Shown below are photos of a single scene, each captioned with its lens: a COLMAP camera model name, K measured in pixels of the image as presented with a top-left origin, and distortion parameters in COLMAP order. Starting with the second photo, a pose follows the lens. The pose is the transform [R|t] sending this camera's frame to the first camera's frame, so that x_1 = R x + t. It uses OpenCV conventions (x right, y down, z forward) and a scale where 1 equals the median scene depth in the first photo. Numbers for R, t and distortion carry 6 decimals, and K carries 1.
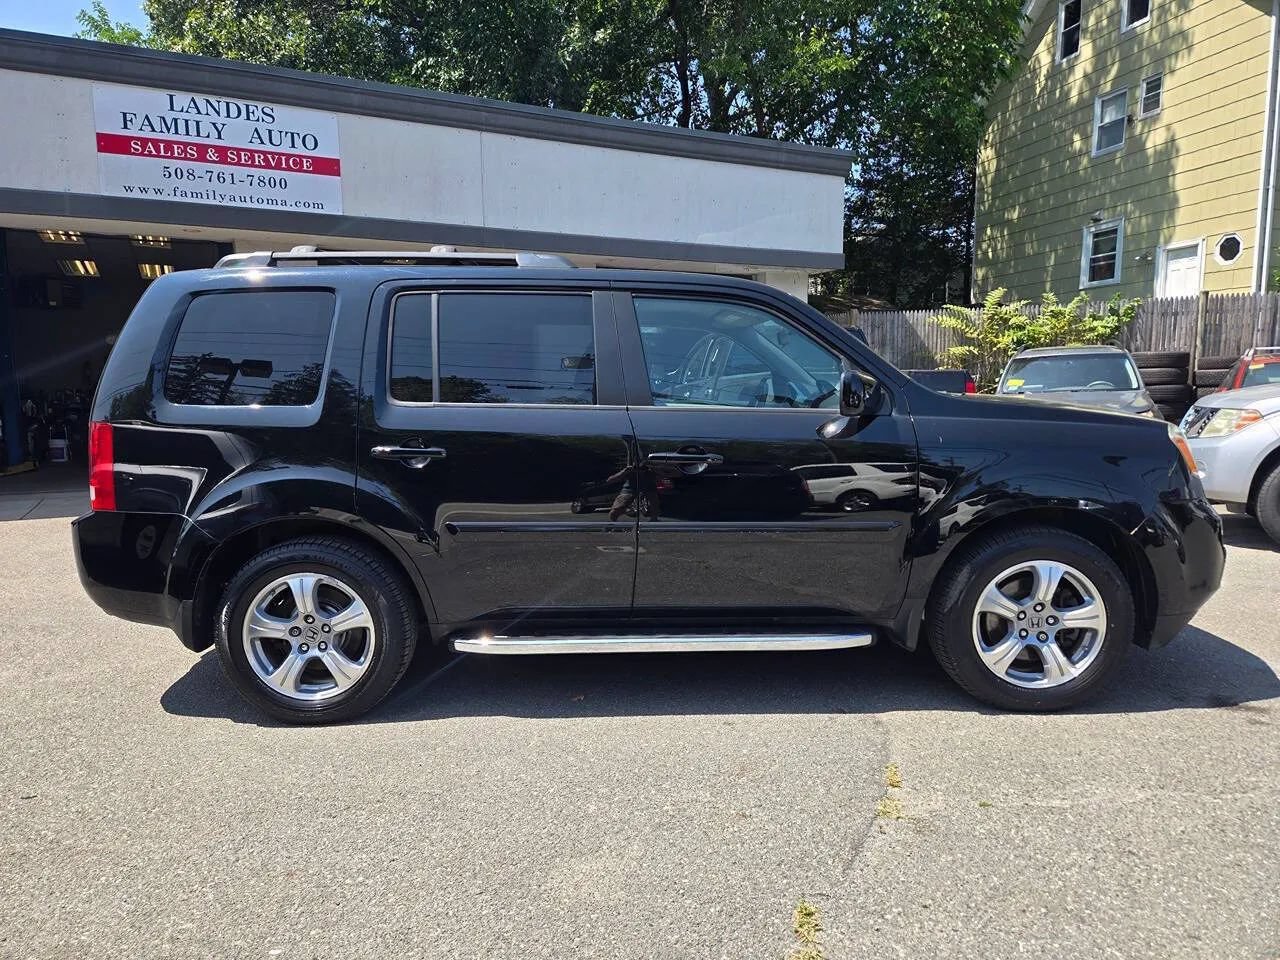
lens RADIAL K [[851.2, 0, 630.8], [0, 851.2, 478.6], [0, 0, 1]] dist [0.074123, -0.059283]
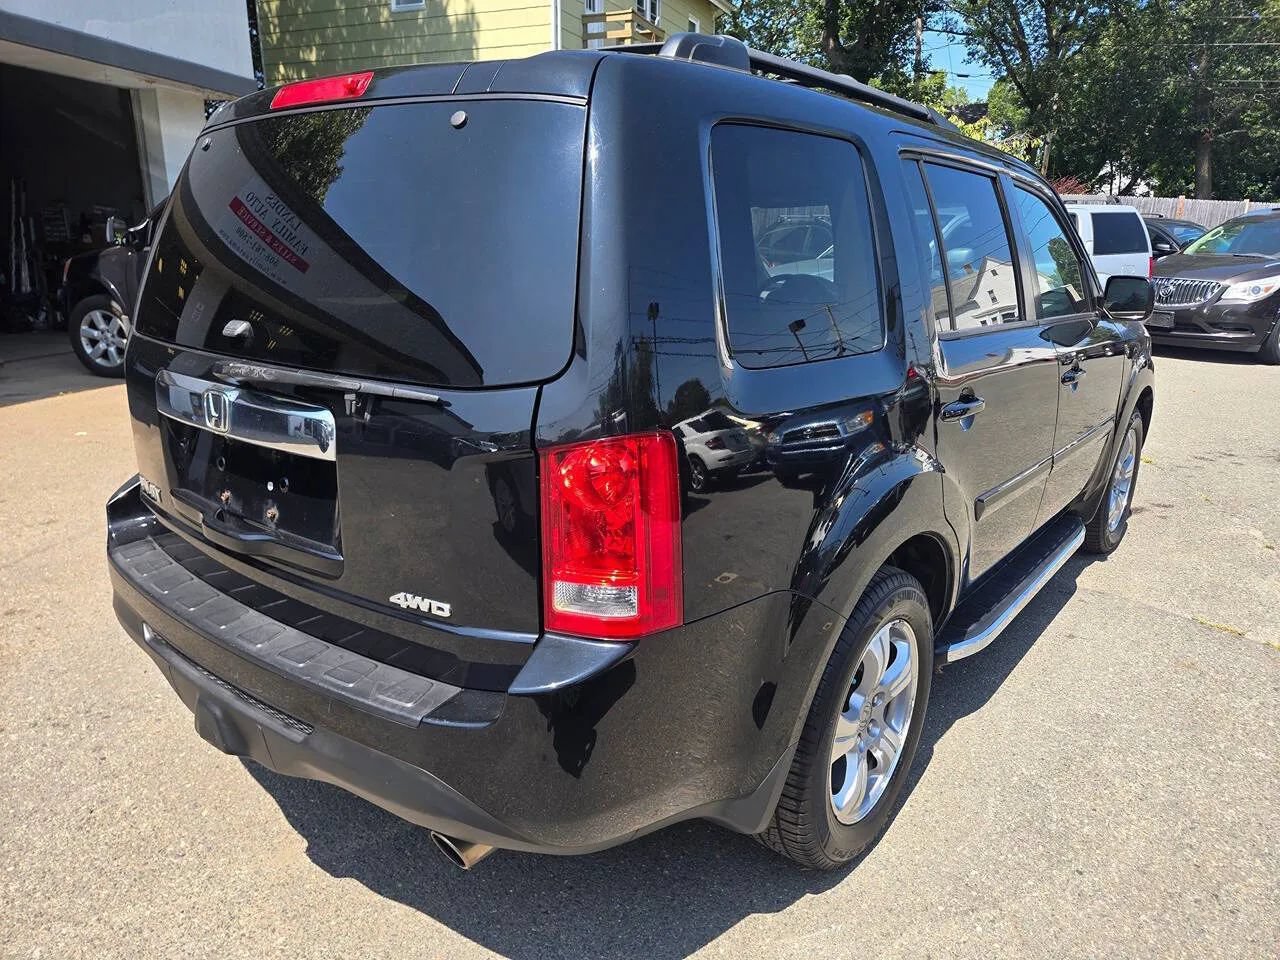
lens RADIAL K [[853.7, 0, 626.2], [0, 853.7, 471.3], [0, 0, 1]] dist [0.069554, -0.053114]
pose [[0.634936, -0.184056, 0.750320, -0.726823], [0.063297, 0.980334, 0.186917, -0.097904], [-0.769967, -0.071187, 0.634100, 0.589821]]
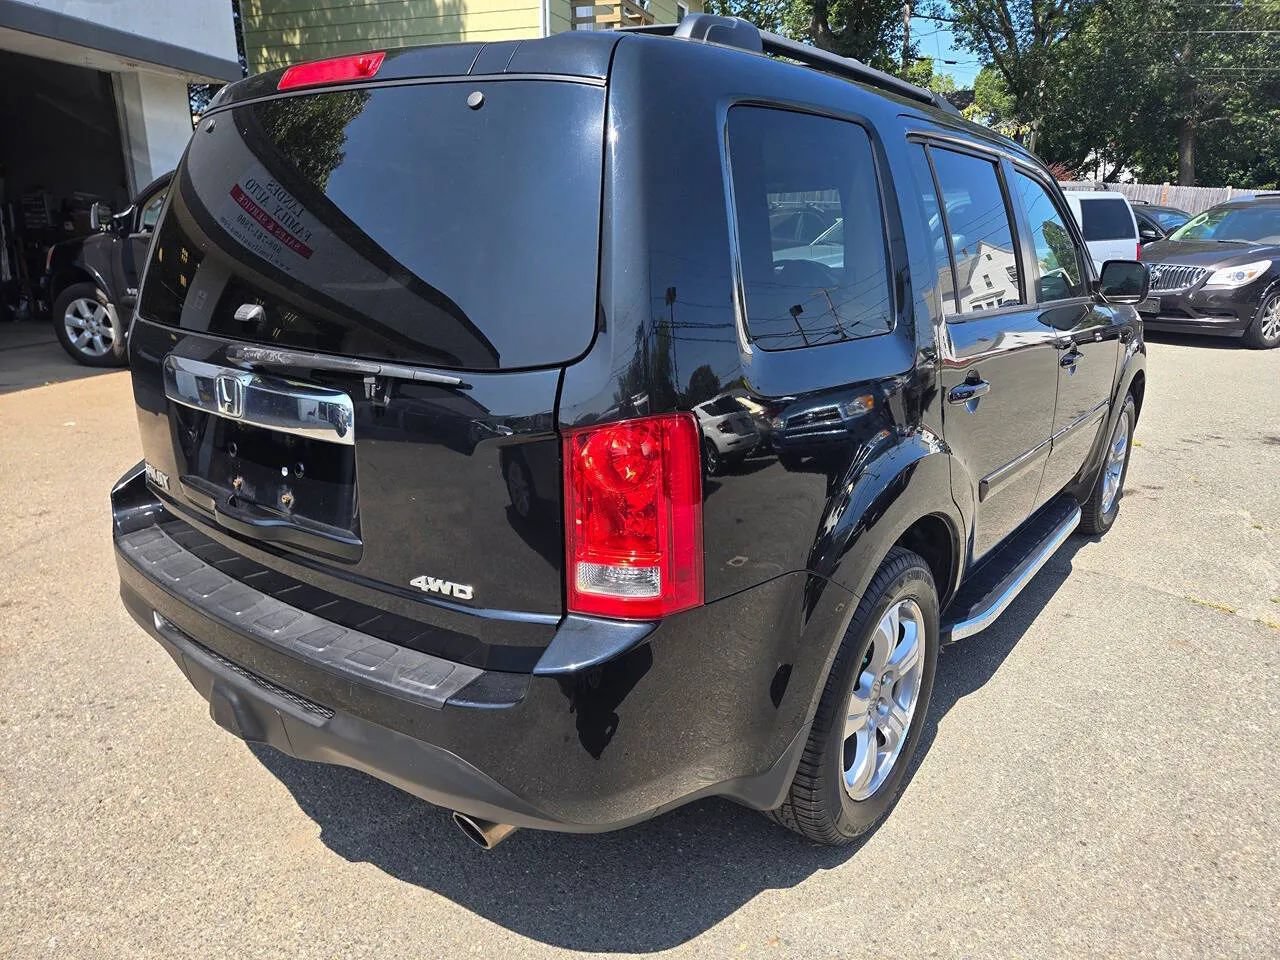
lens RADIAL K [[853.9, 0, 637.0], [0, 853.9, 472.3], [0, 0, 1]] dist [0.071109, -0.056317]
pose [[0.615250, -0.199601, 0.762644, -0.739425], [0.065980, 0.977059, 0.202490, -0.095970], [-0.785566, -0.074263, 0.614306, 0.600041]]
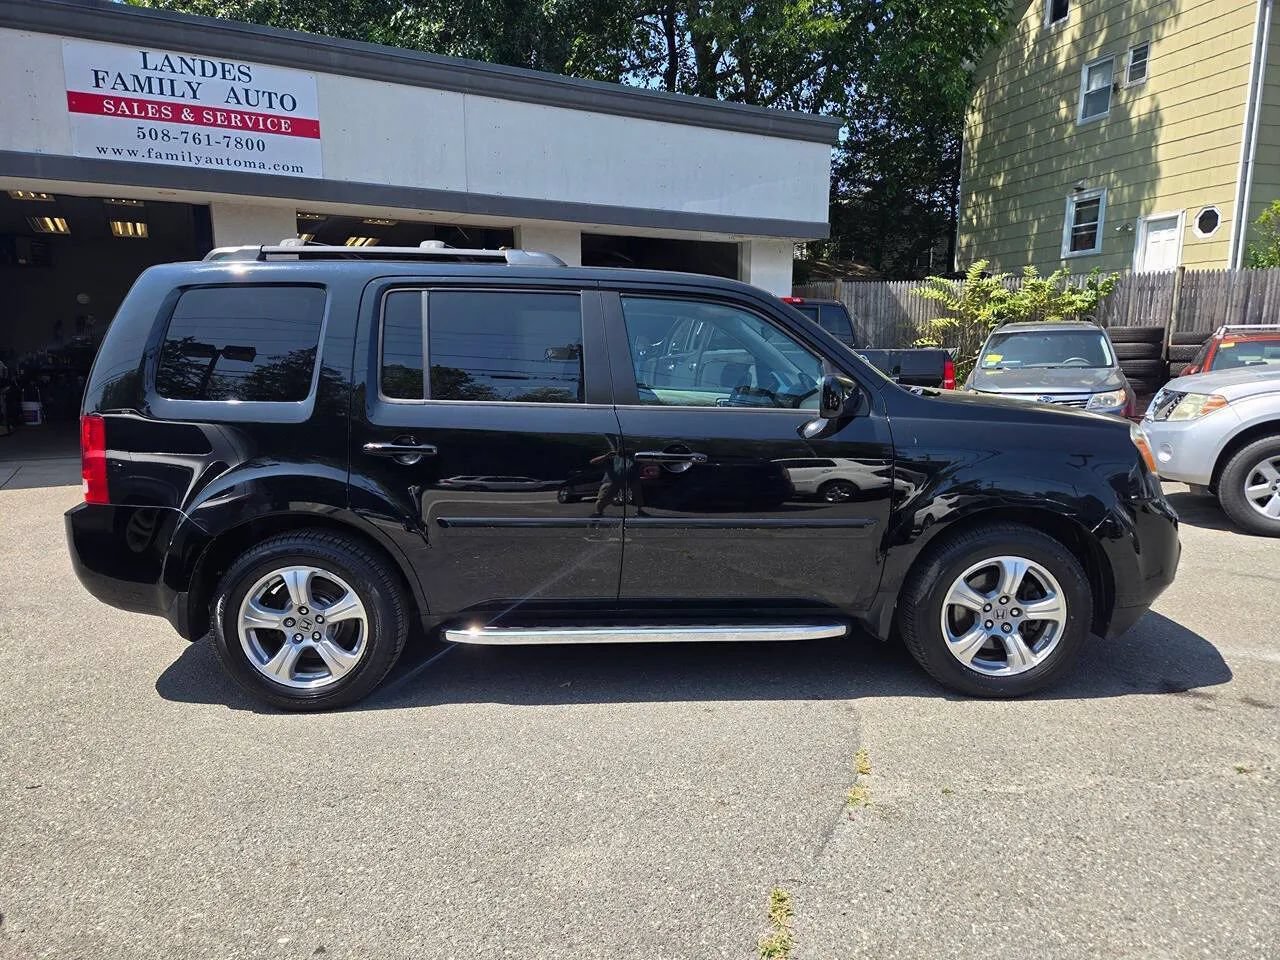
lens RADIAL K [[854.1, 0, 638.1], [0, 854.1, 475.9], [0, 0, 1]] dist [0.073746, -0.059123]
pose [[0.999556, 0.006686, 0.029048, -0.004069], [-0.007979, 0.998971, 0.044640, -0.036454], [-0.028720, -0.044852, 0.998581, -0.026605]]
